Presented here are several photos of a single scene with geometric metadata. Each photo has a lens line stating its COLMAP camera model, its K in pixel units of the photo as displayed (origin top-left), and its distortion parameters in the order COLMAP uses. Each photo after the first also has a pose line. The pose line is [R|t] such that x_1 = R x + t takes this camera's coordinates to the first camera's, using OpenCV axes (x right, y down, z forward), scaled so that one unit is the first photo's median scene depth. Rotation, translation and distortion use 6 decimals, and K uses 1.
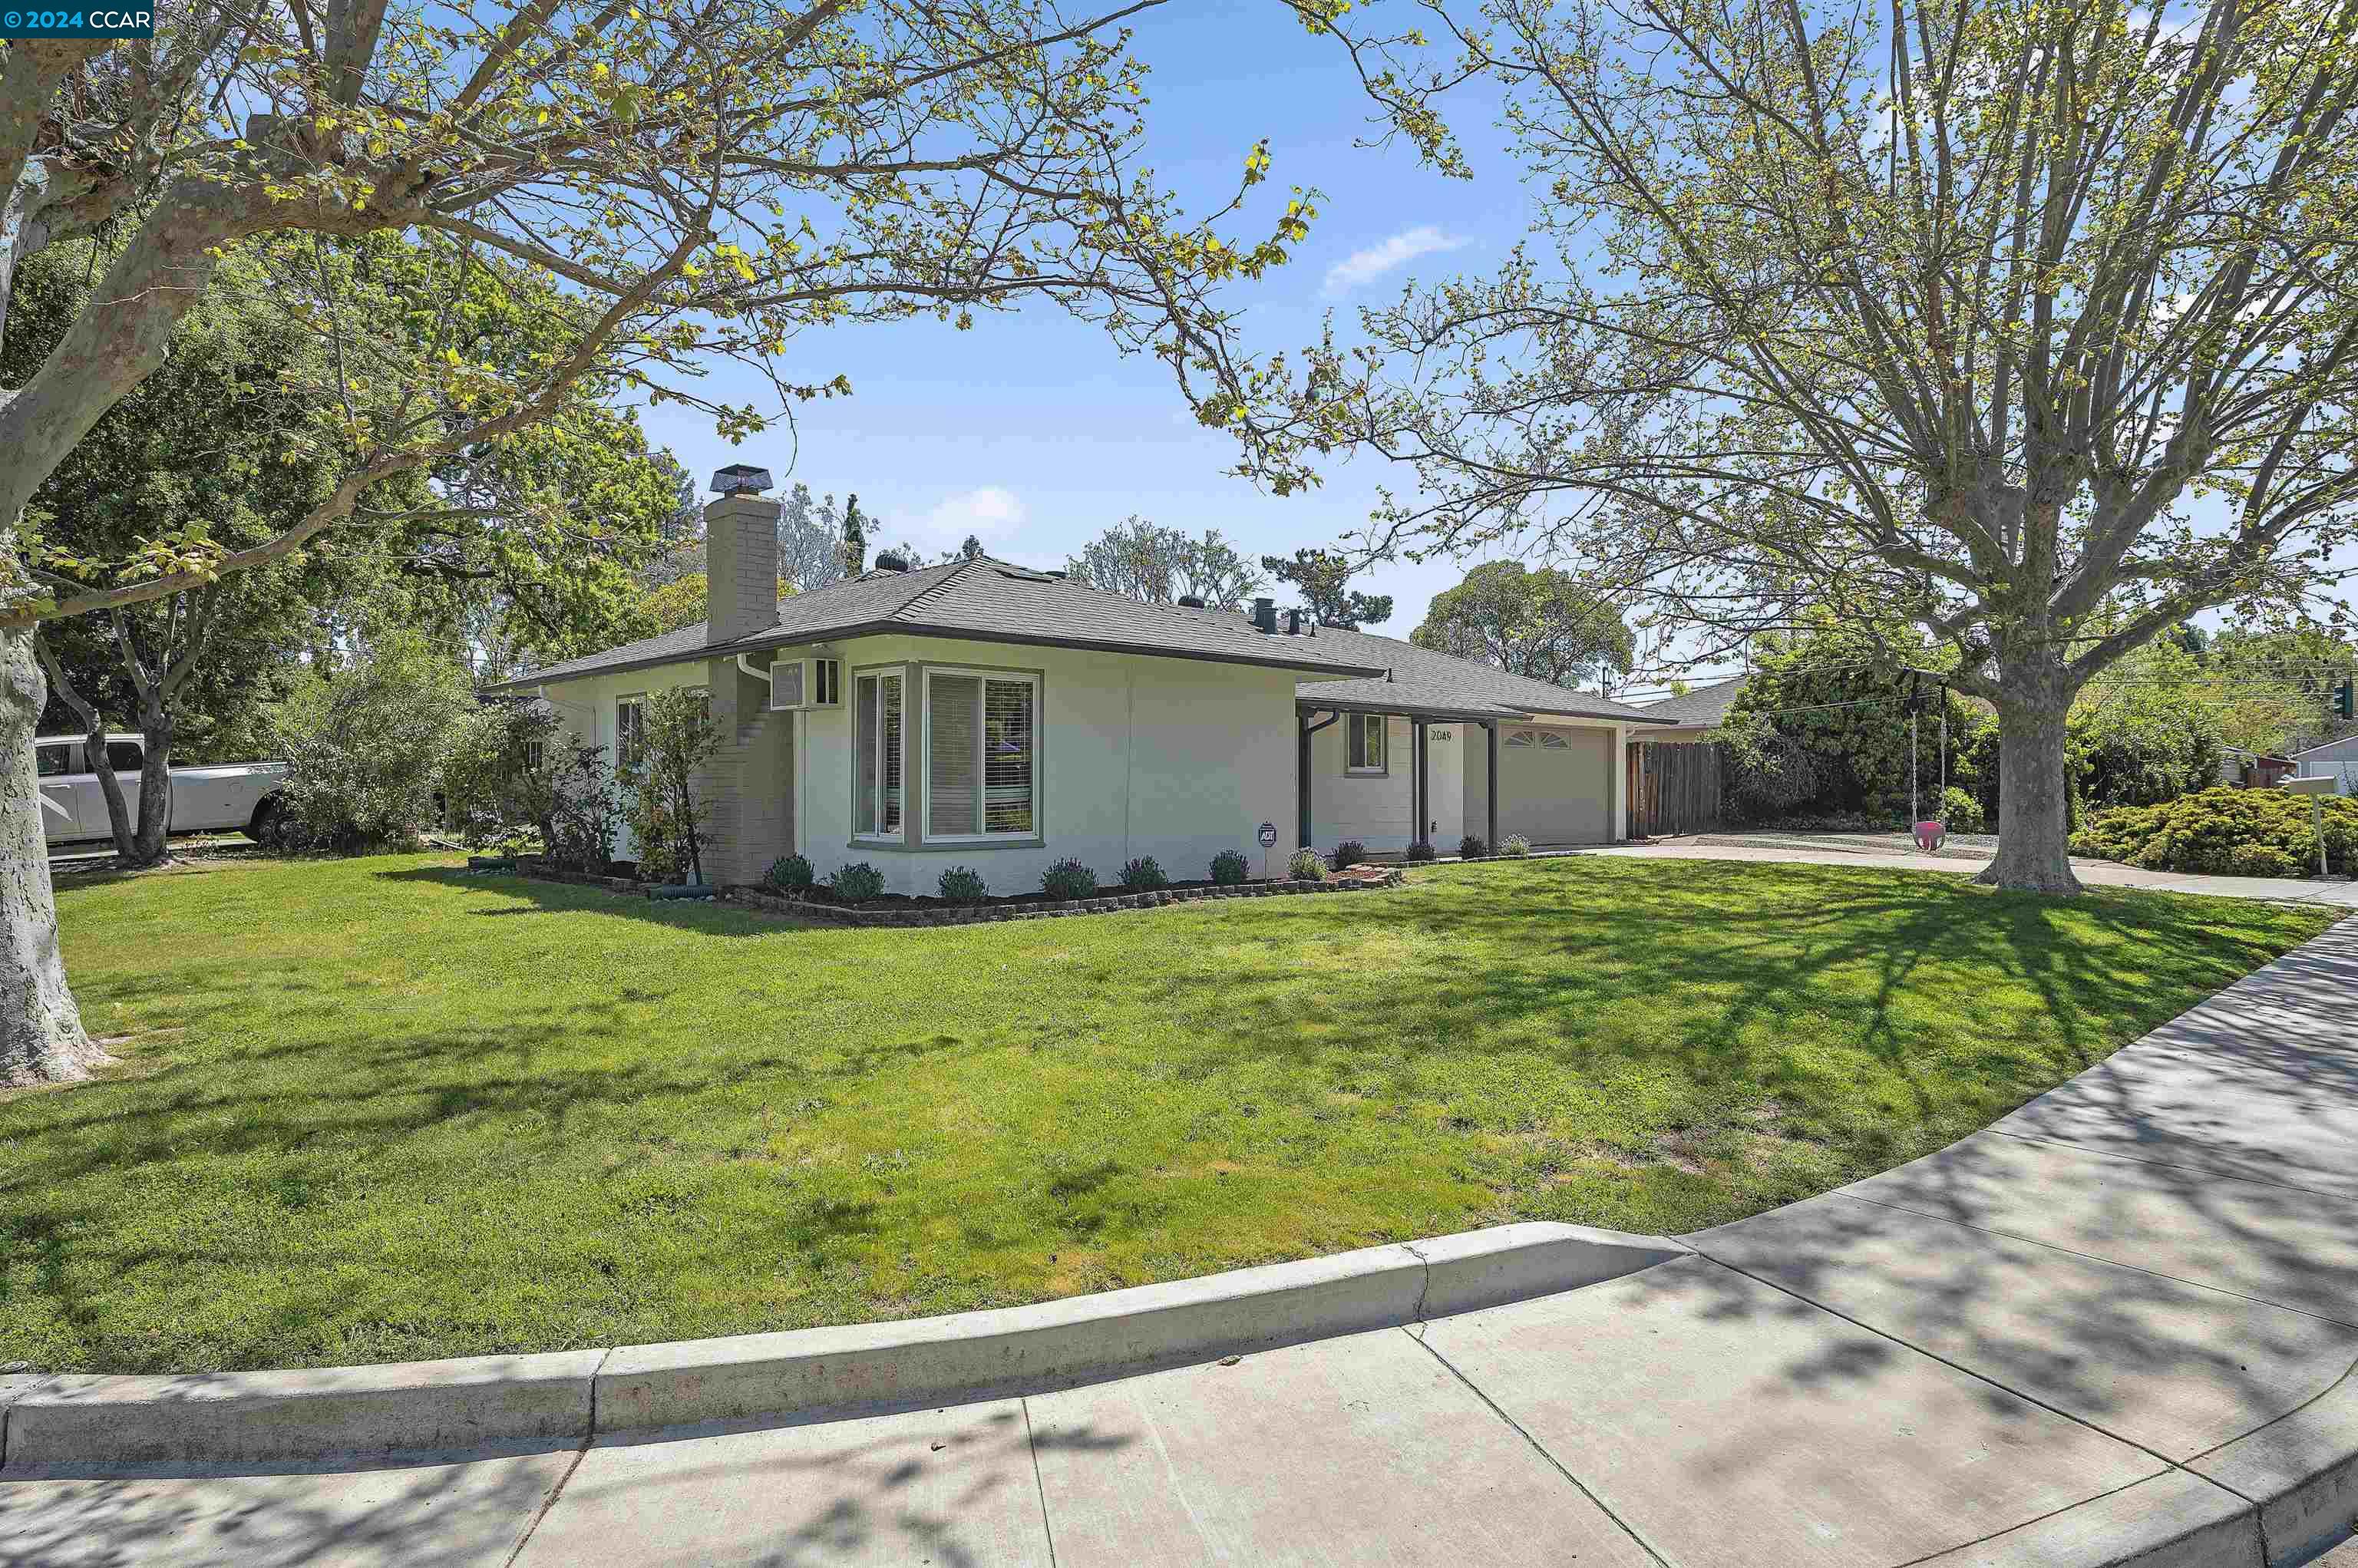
lens RADIAL K [[1376.2, 0, 1179.0], [0, 1376.2, 784.0], [0, 0, 1]] dist [0.001183, -0.000427]
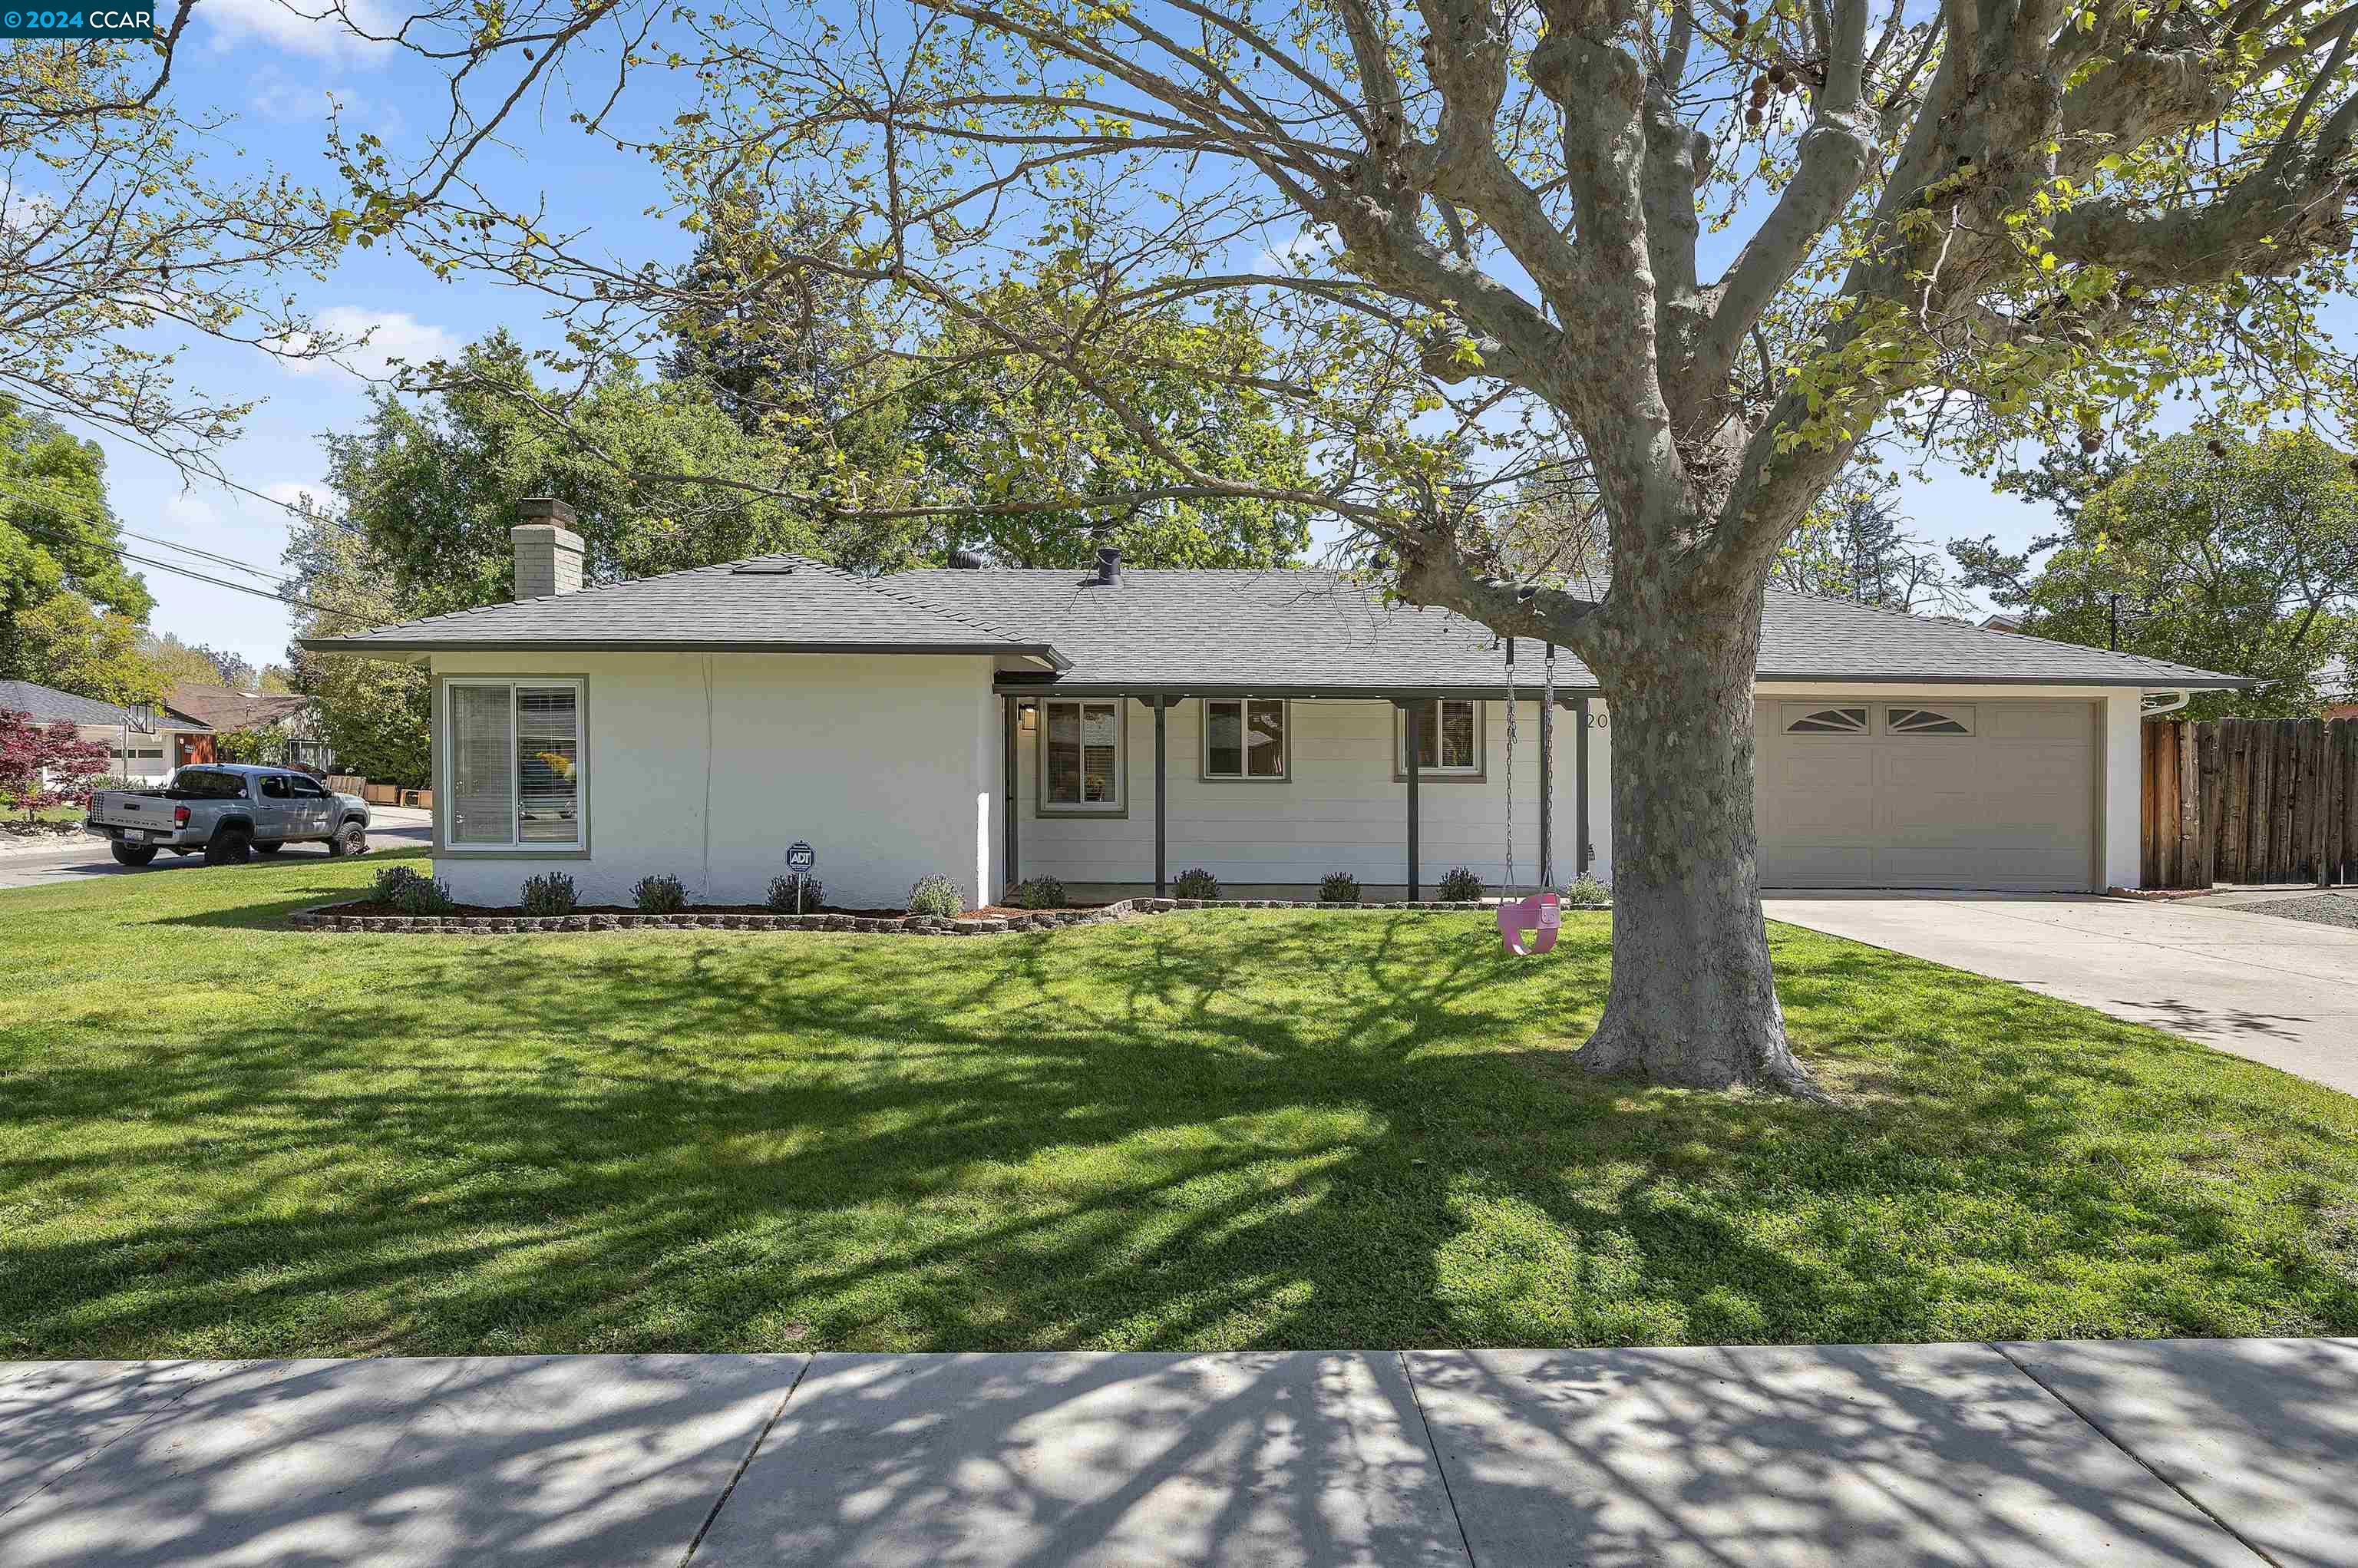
lens RADIAL K [[1284.2, 0, 1207.9], [0, 1284.2, 904.7], [0, 0, 1]] dist [-0.001653, -0.000154]
pose [[0.723540, 0.075239, -0.686170, 0.688968], [-0.002450, 0.994316, 0.106443, -0.016048], [0.690279, -0.075335, 0.719611, 0.538005]]
